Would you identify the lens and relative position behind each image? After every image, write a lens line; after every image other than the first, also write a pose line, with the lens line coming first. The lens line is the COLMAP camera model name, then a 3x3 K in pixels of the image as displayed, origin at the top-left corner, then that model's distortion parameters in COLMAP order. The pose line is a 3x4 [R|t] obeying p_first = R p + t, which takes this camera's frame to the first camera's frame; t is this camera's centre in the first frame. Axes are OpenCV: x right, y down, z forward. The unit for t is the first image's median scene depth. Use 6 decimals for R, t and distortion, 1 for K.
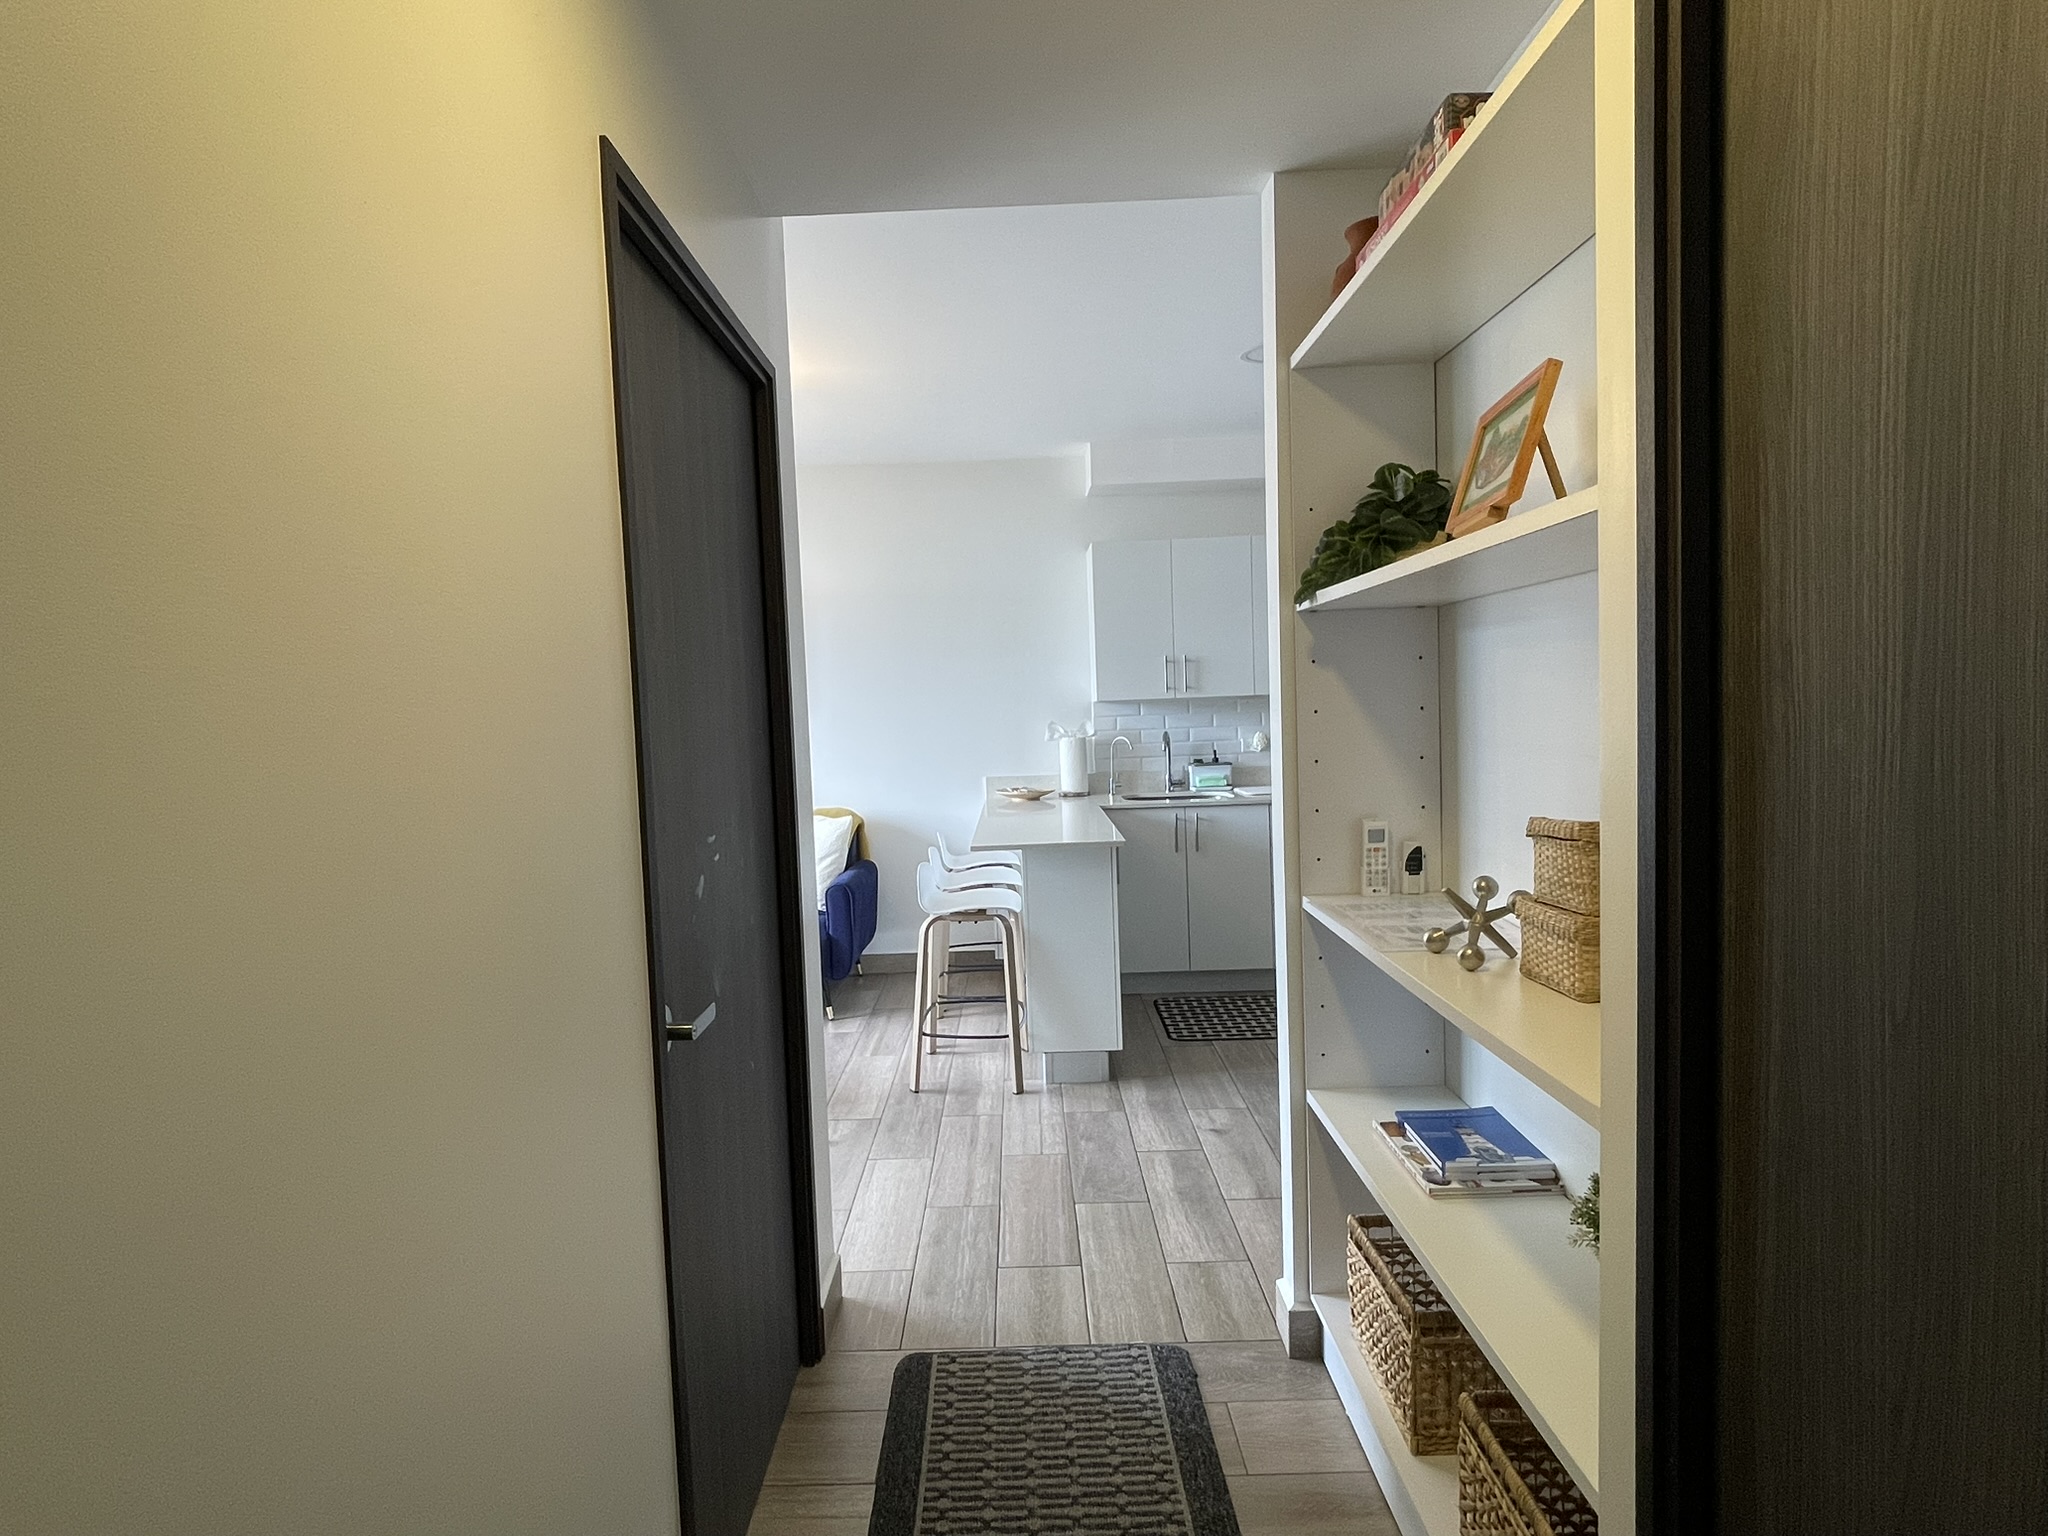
lens RADIAL K [[1098.3, 0, 1012.8], [0, 1098.3, 776.6], [0, 0, 1]] dist [0.001214, -0.007263]
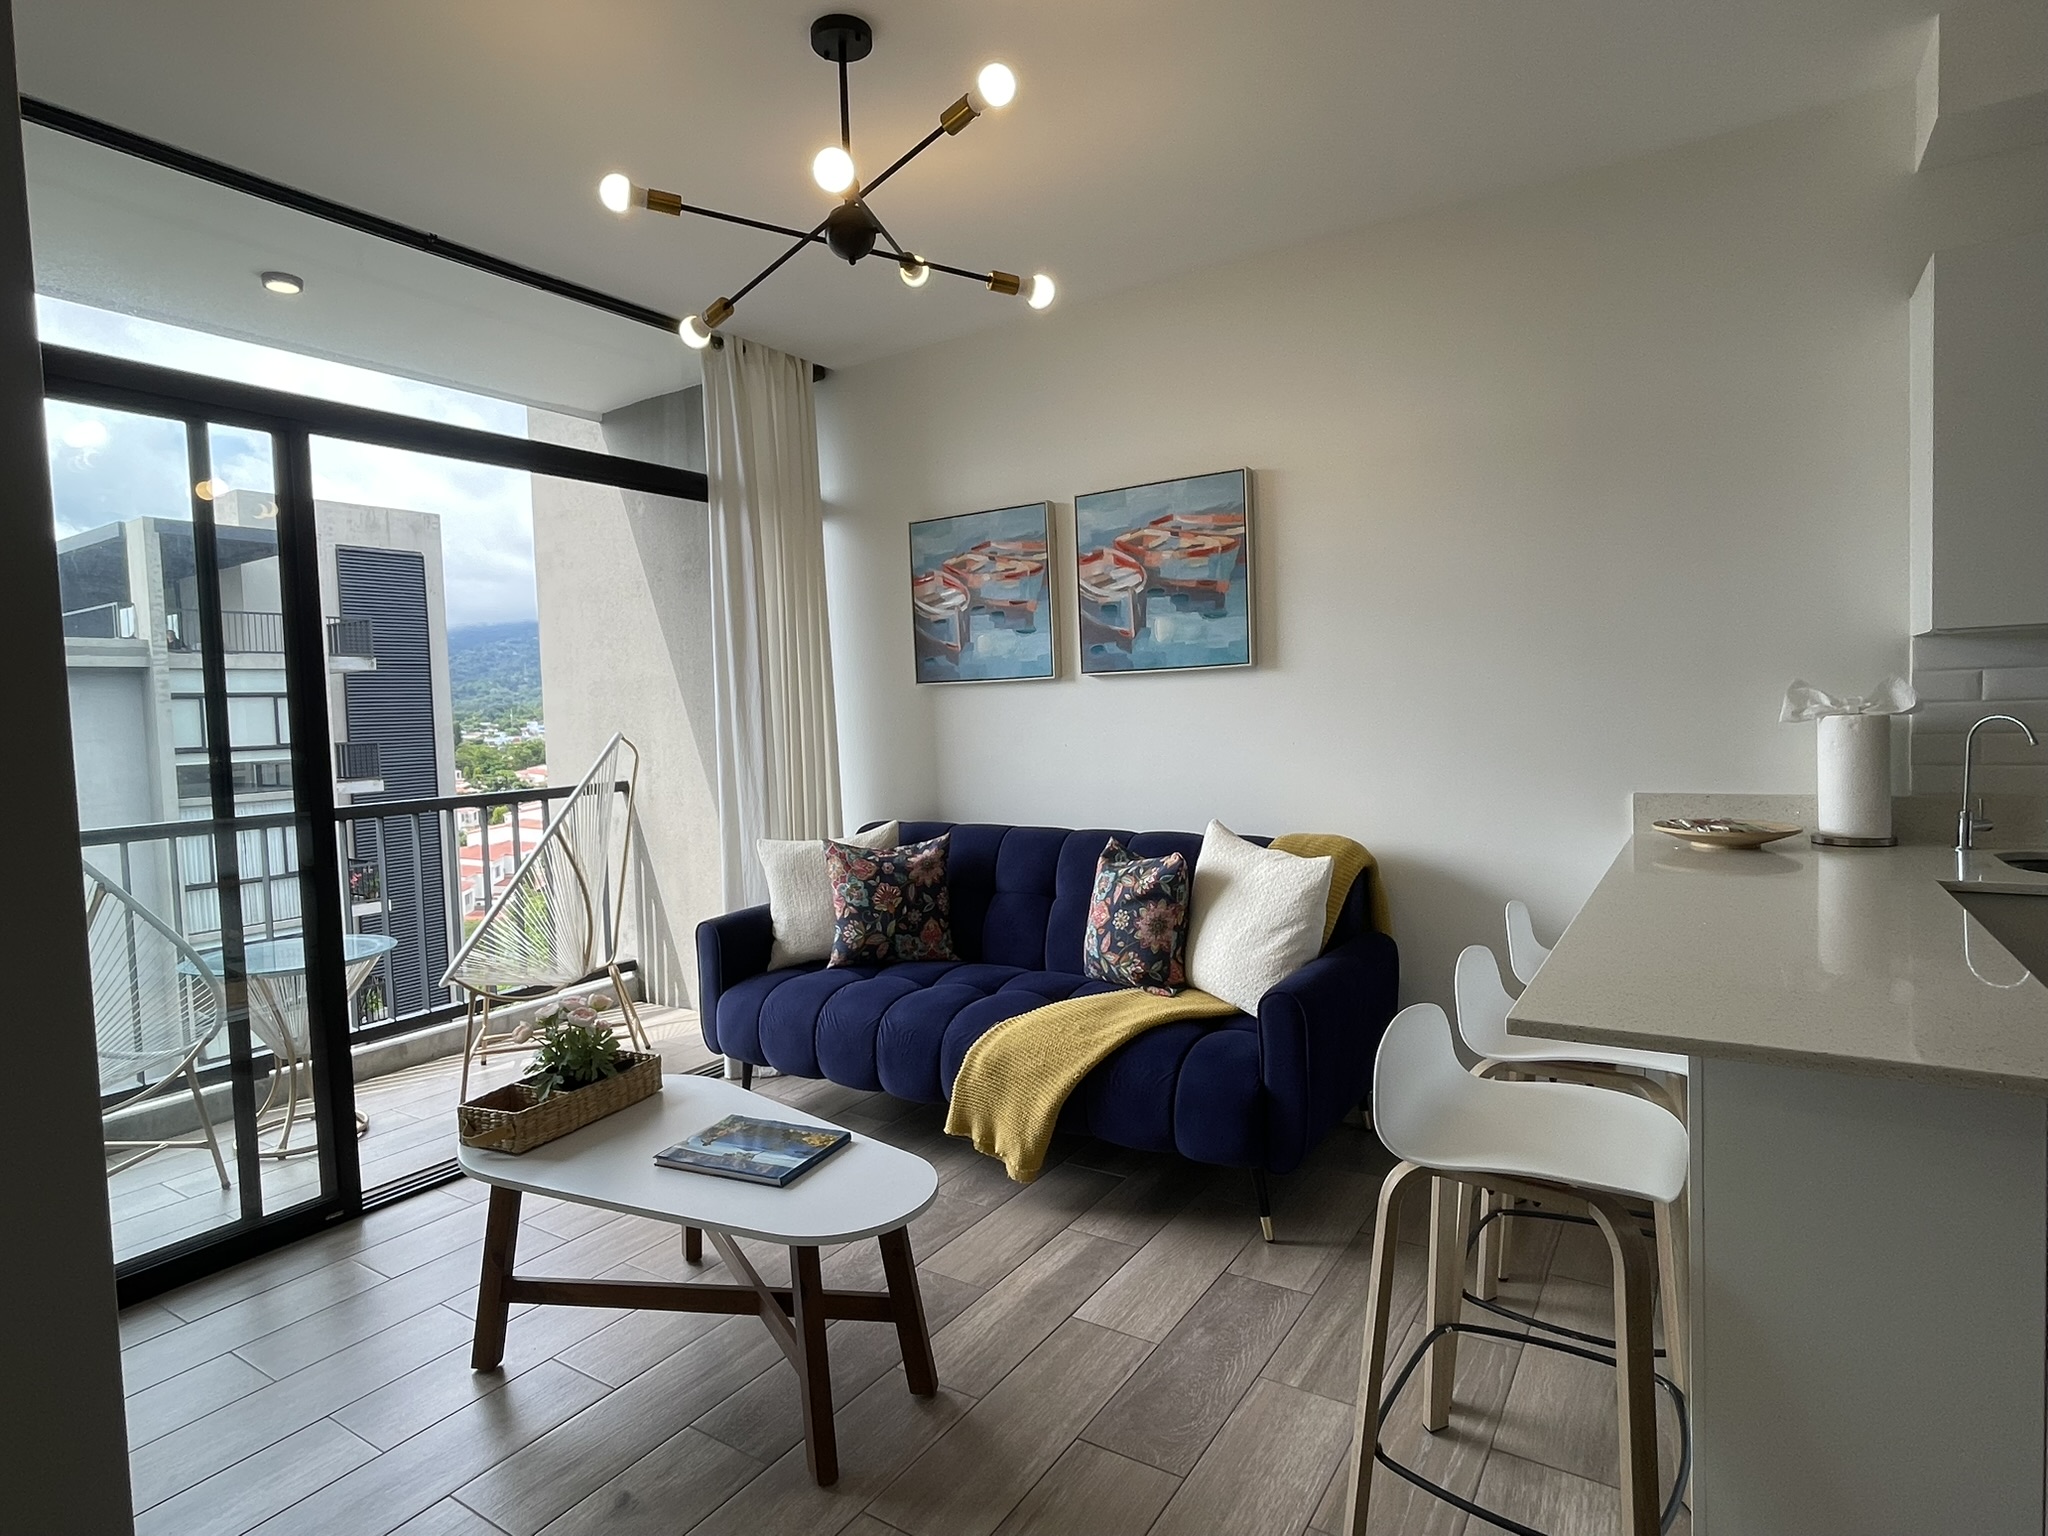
lens RADIAL K [[1098.3, 0, 1010.2], [0, 1098.3, 766.9], [0, 0, 1]] dist [0.001214, -0.007263]
pose [[0.841952, 0.038001, -0.538212, 0.005839], [-0.038732, 0.999200, 0.009959, -0.005654], [0.538160, 0.012461, 0.842751, 0.439122]]
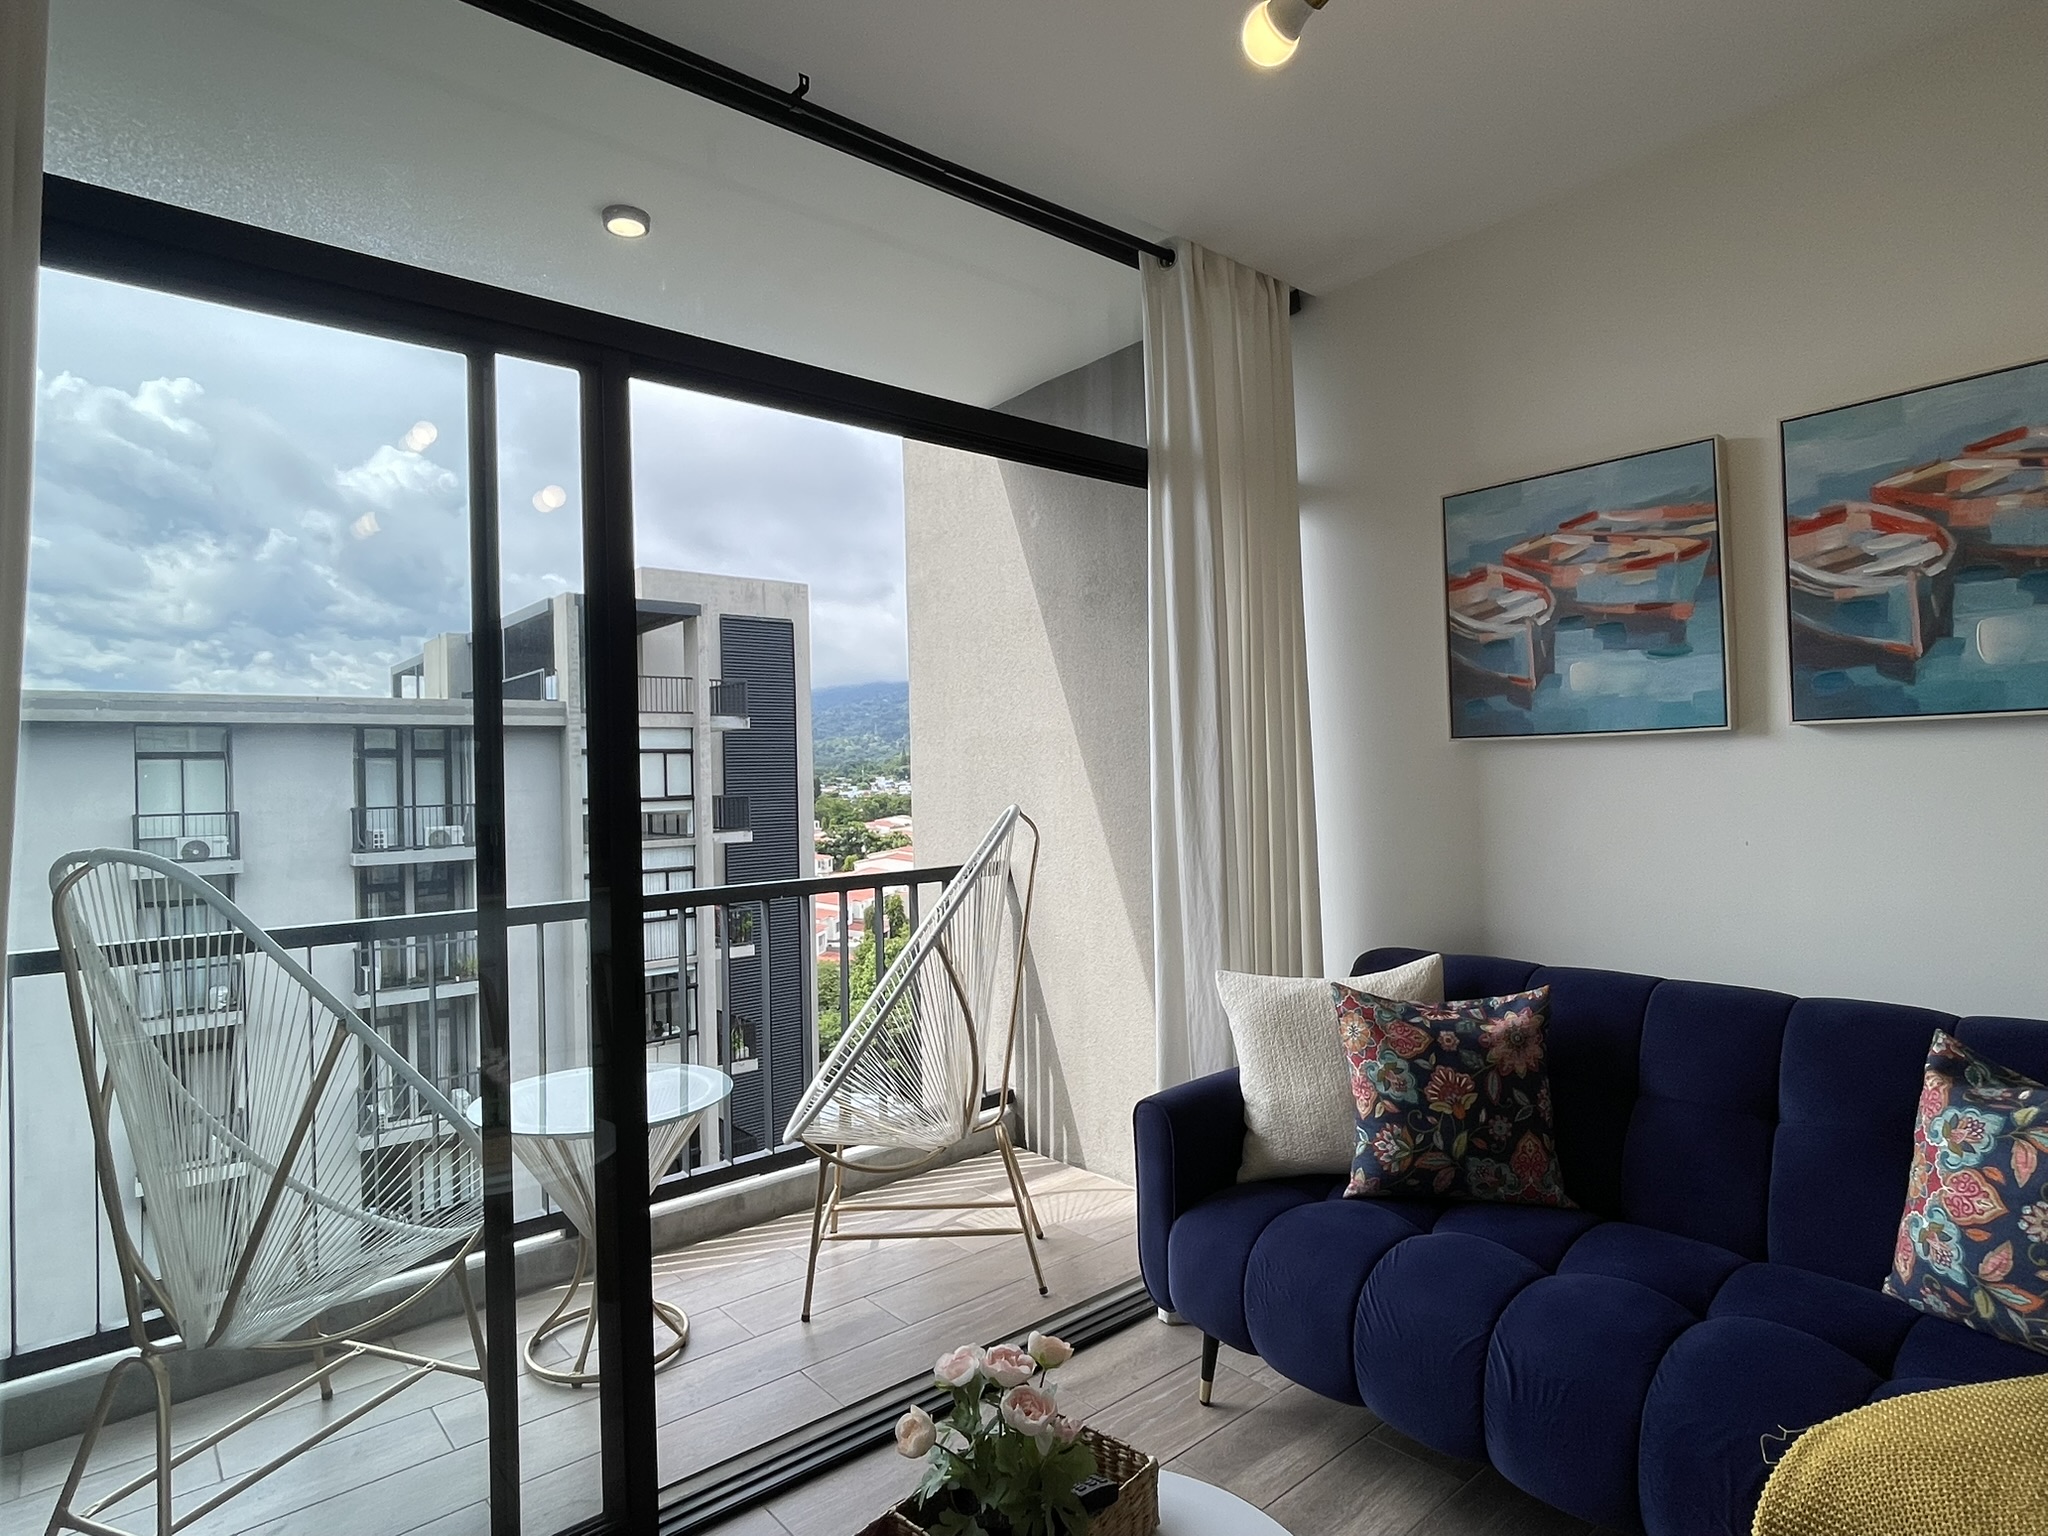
lens RADIAL K [[1098.3, 0, 1015.6], [0, 1098.3, 777.0], [0, 0, 1]] dist [0.001214, -0.007263]
pose [[0.654379, 0.022384, -0.755835, -0.205286], [-0.057331, 0.998153, -0.020074, -0.014347], [0.753990, 0.056469, 0.654454, 0.564680]]
